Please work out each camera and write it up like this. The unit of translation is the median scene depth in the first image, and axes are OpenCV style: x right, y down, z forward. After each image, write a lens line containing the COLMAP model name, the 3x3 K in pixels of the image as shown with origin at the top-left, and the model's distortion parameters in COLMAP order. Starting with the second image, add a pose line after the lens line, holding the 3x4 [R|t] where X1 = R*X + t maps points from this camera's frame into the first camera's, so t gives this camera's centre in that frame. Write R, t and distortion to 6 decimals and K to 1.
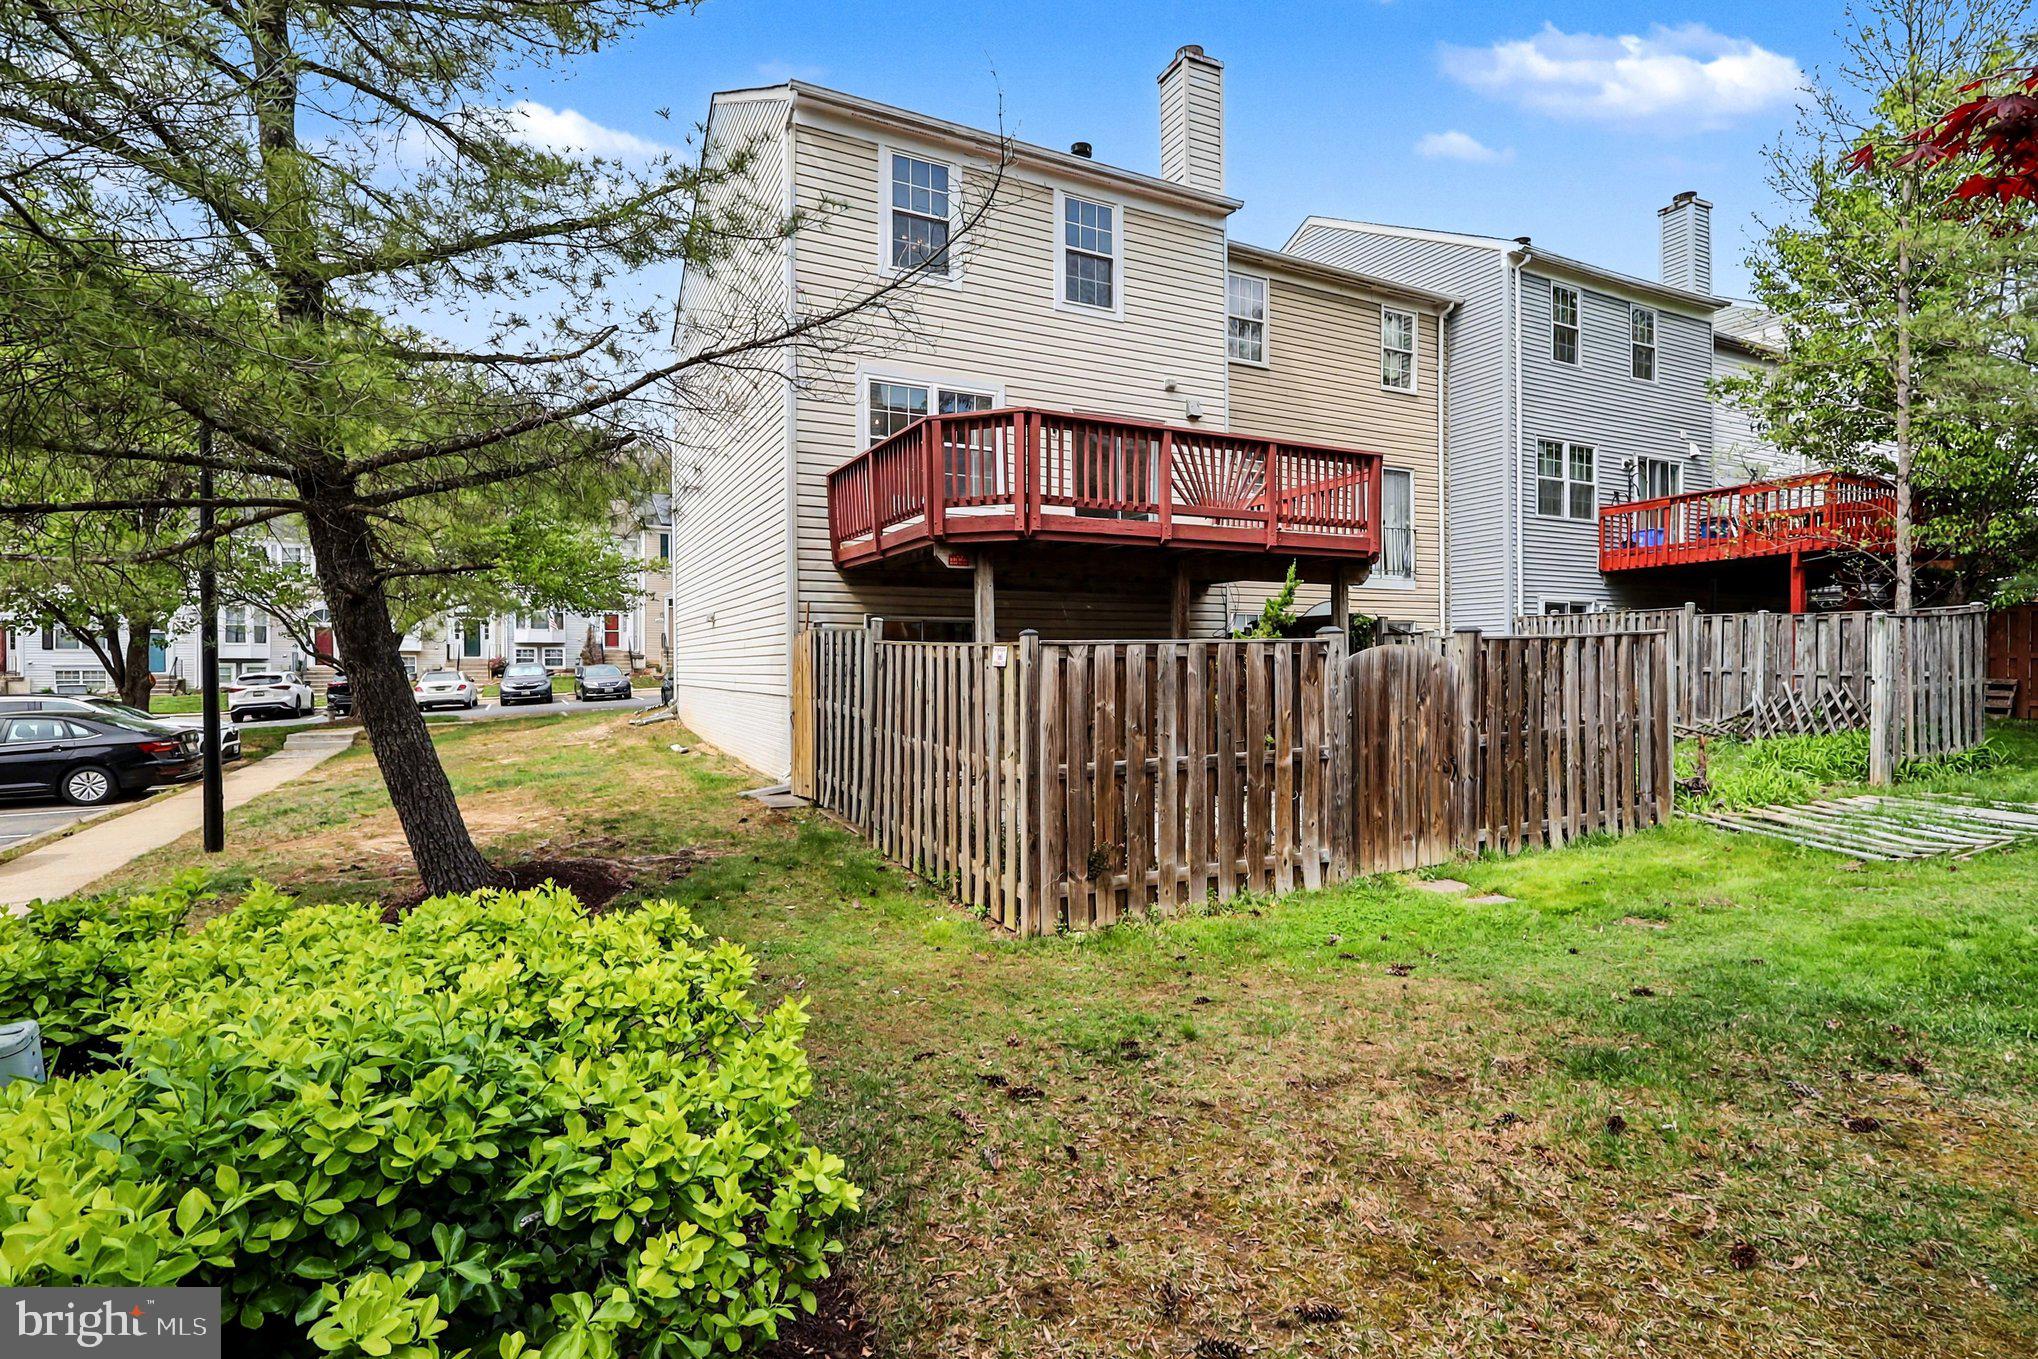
lens RADIAL K [[948.3, 0, 1022.9], [0, 948.3, 665.0], [0, 0, 1]] dist [-0.004164, 0.000202]
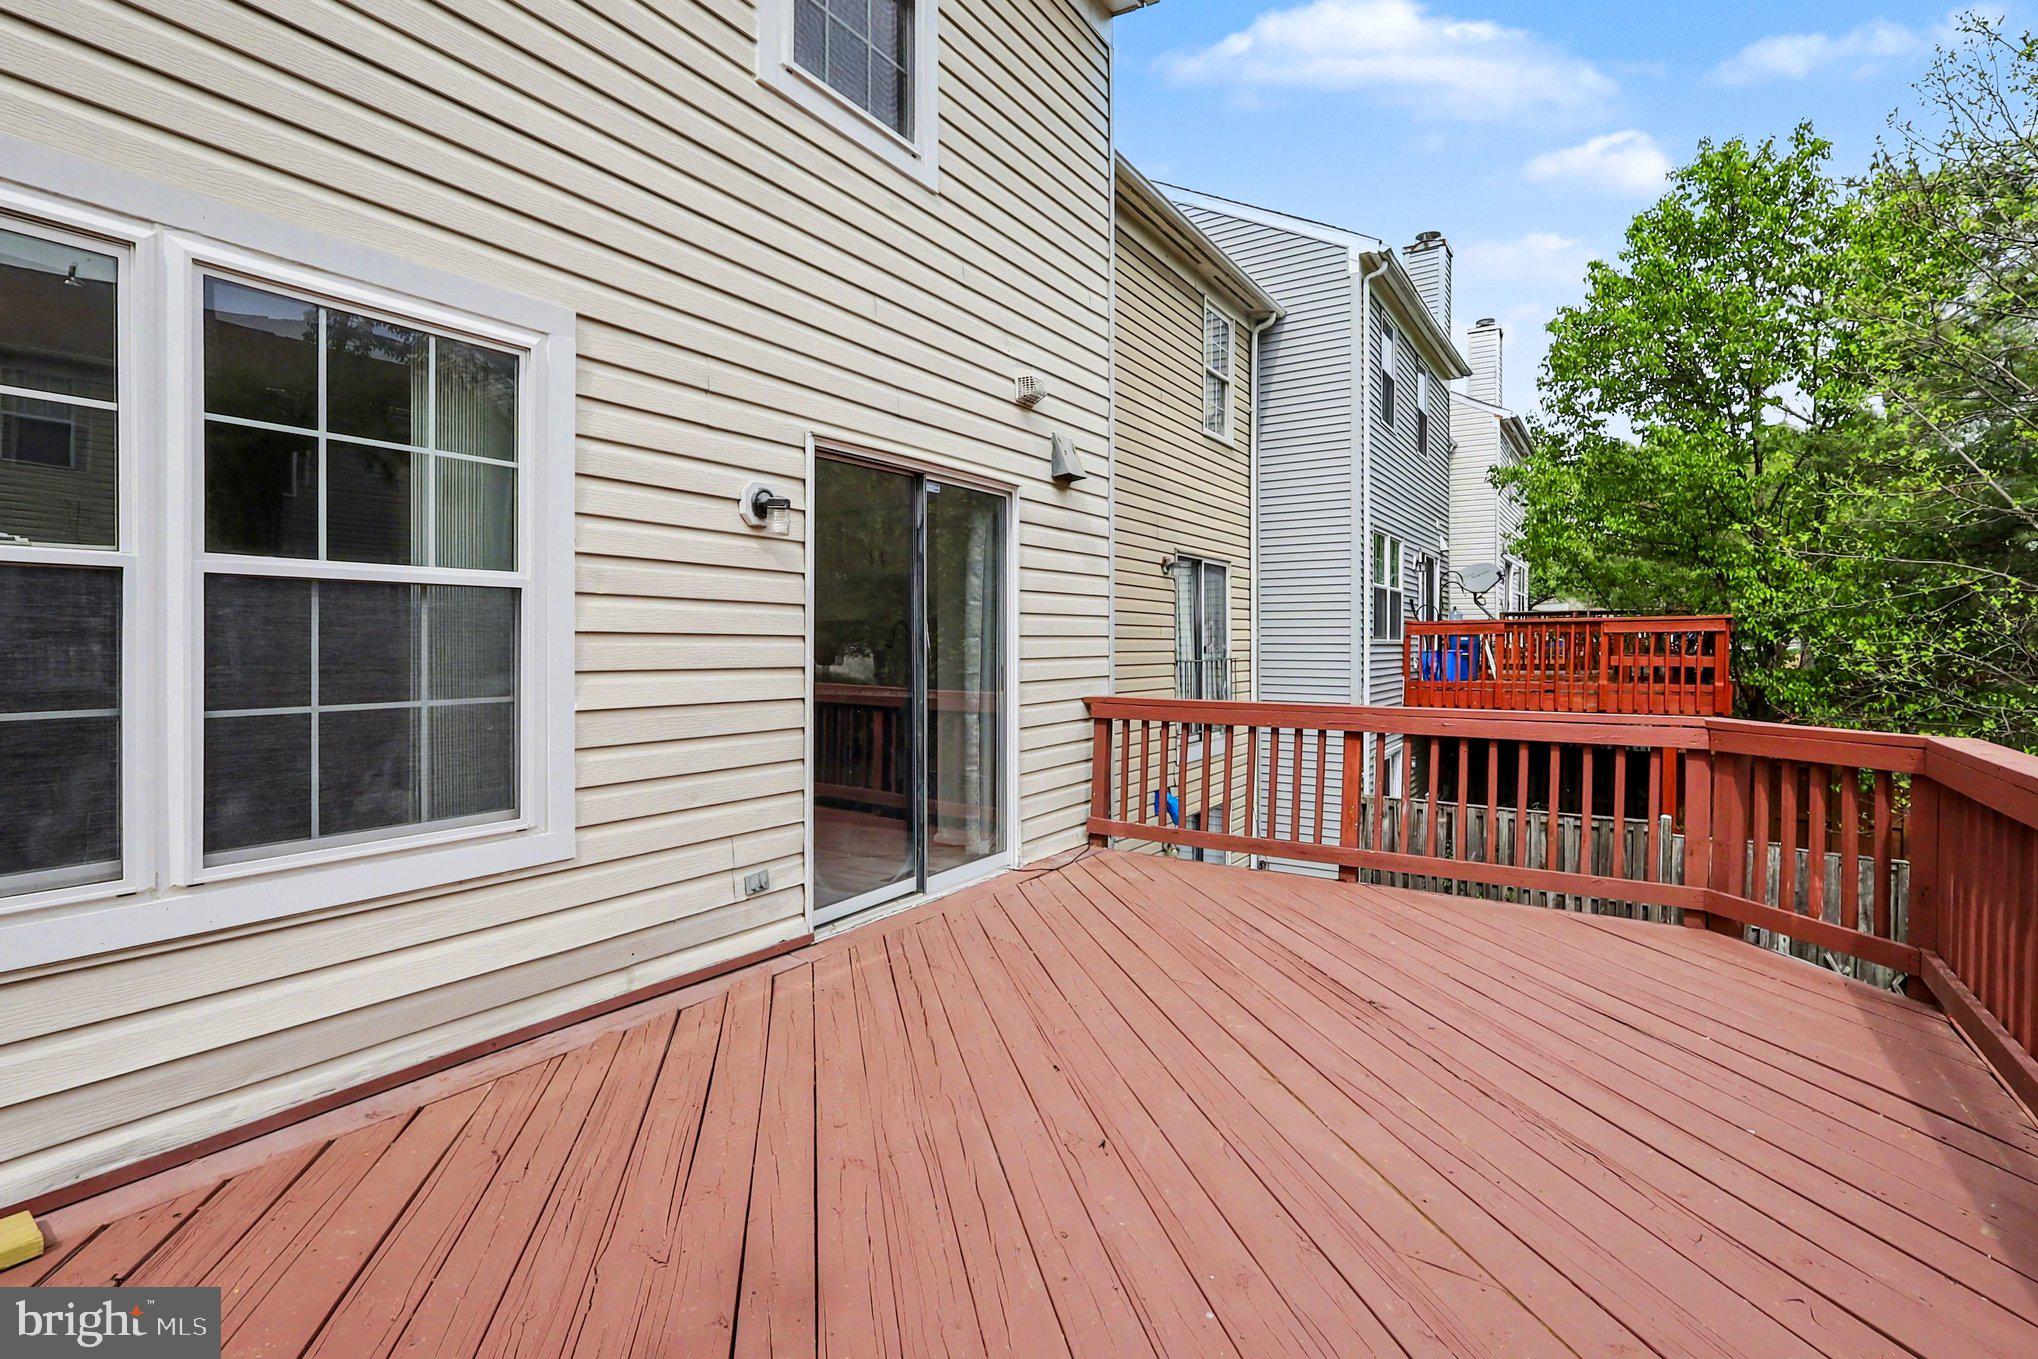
lens RADIAL K [[948.3, 0, 1022.9], [0, 948.3, 665.0], [0, 0, 1]] dist [-0.004164, 0.000202]
pose [[0.872056, 0.000223, 0.489407, -0.025329], [-0.007816, 0.999879, 0.013472, -0.144719], [-0.489344, -0.015574, 0.871952, 0.505545]]
